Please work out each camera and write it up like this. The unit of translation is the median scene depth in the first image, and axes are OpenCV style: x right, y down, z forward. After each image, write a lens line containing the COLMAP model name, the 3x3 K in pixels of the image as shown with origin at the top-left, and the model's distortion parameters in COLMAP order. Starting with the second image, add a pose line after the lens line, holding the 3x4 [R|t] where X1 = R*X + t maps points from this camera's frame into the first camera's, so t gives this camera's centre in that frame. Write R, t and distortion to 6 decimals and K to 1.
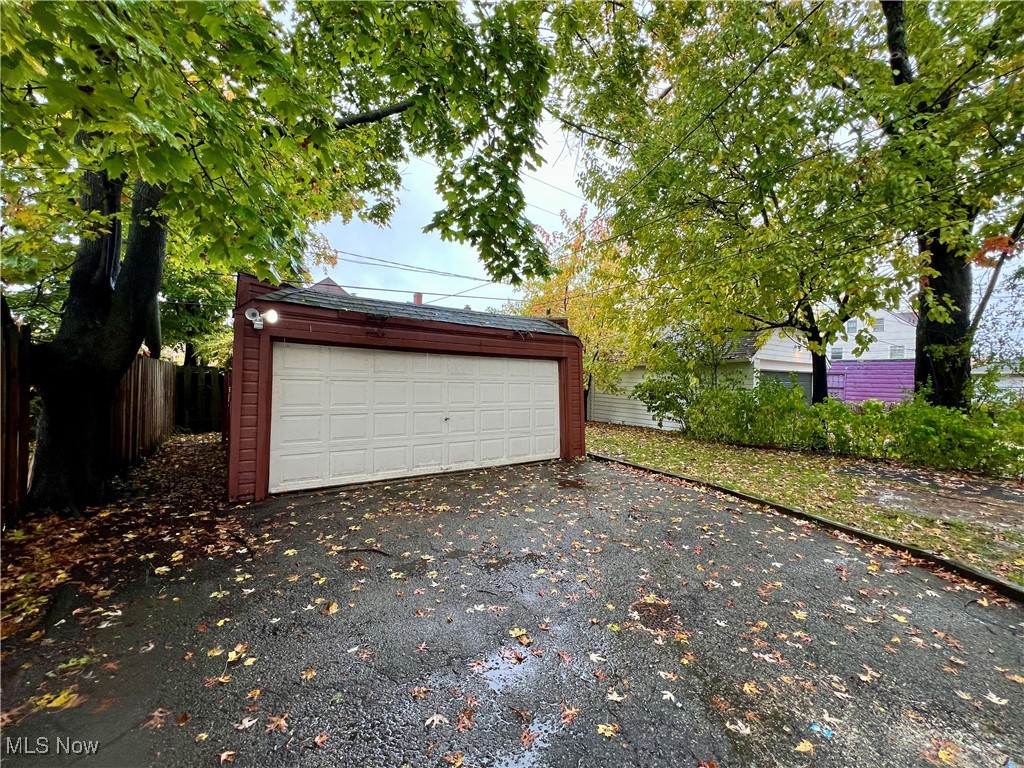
lens RADIAL K [[400.8, 0, 514.3], [0, 400.8, 388.0], [0, 0, 1]] dist [-0.001153, -0.000164]
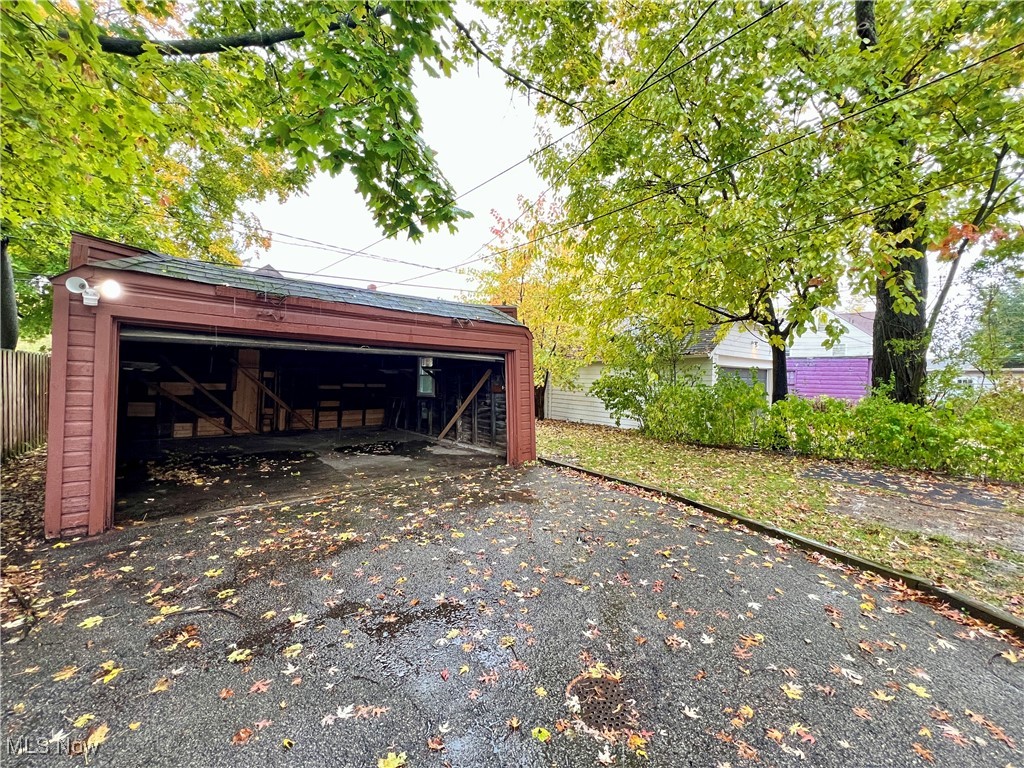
lens RADIAL K [[400.8, 0, 514.3], [0, 400.8, 388.0], [0, 0, 1]] dist [-0.001153, -0.000164]
pose [[0.995908, -0.001511, 0.090364, 0.072724], [0.000806, 0.999969, 0.007832, 0.001011], [-0.090373, -0.007727, 0.995878, 0.168588]]
